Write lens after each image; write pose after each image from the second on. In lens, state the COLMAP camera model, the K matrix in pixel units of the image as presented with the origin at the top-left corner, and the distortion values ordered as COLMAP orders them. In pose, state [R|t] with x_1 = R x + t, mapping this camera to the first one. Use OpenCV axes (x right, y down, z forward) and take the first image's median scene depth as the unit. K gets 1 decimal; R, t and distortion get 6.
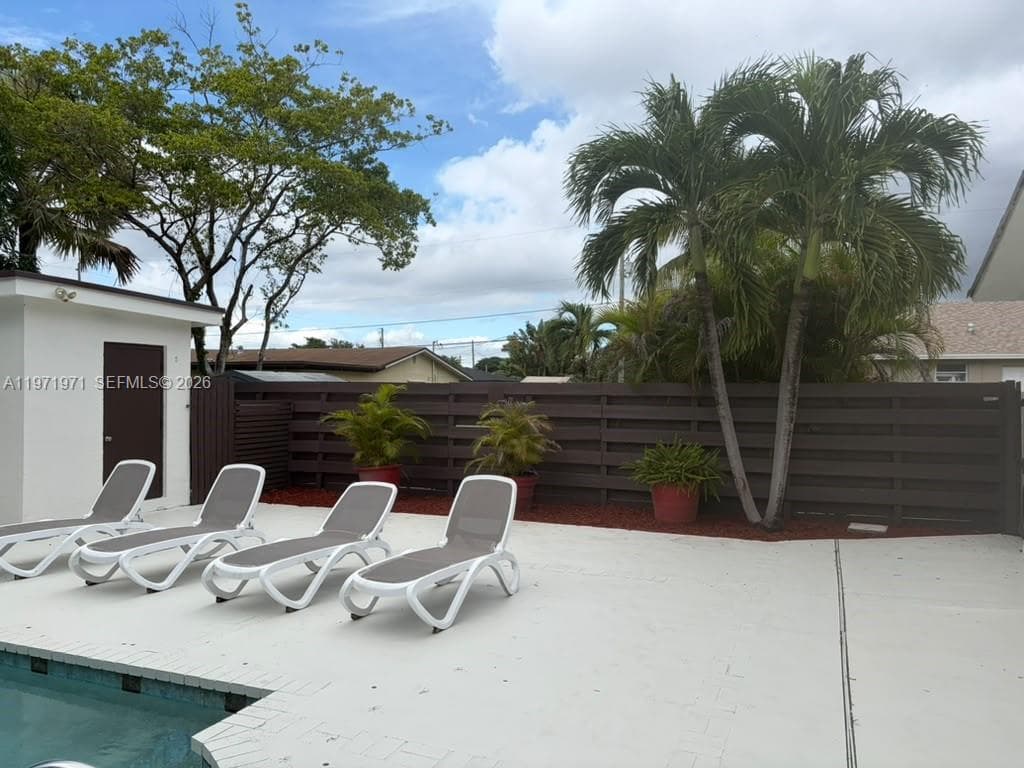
lens RADIAL K [[758.3, 0, 515.5], [0, 758.3, 379.3], [0, 0, 1]] dist [0.021116, -0.004670]
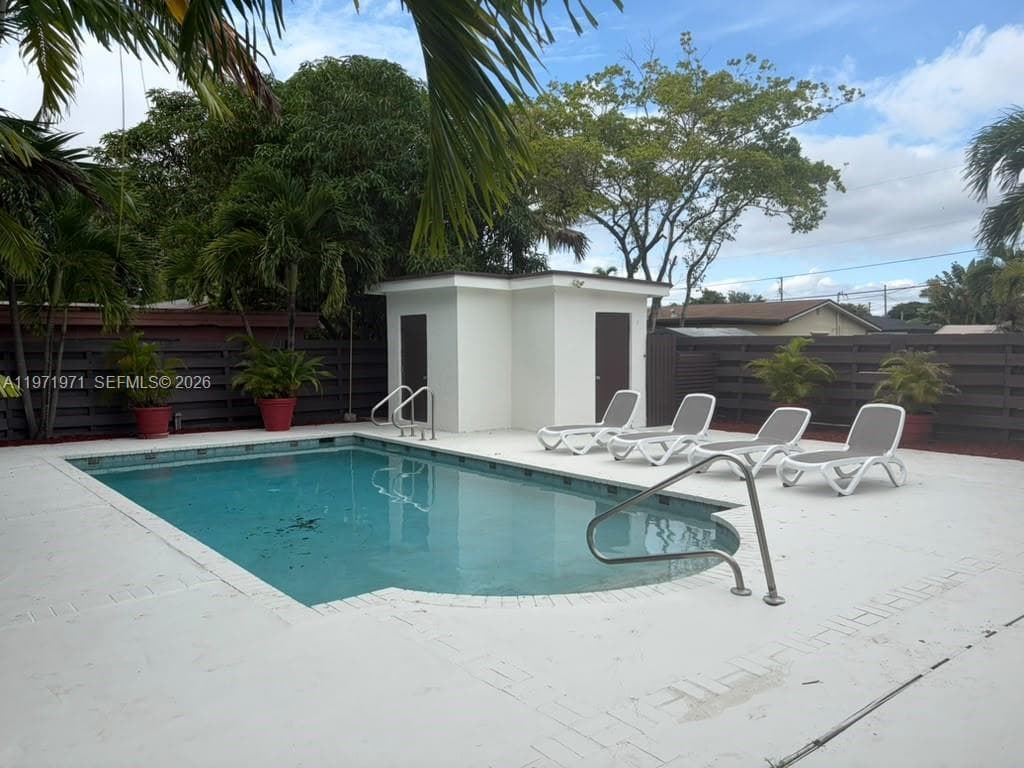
lens RADIAL K [[751.8, 0, 508.0], [0, 751.8, 401.4], [0, 0, 1]] dist [0.086840, -0.134581]
pose [[0.870540, 0.029150, -0.491233, 0.020677], [0.016490, 0.995955, 0.088322, -0.005256], [0.491821, -0.084988, 0.866539, -0.219999]]
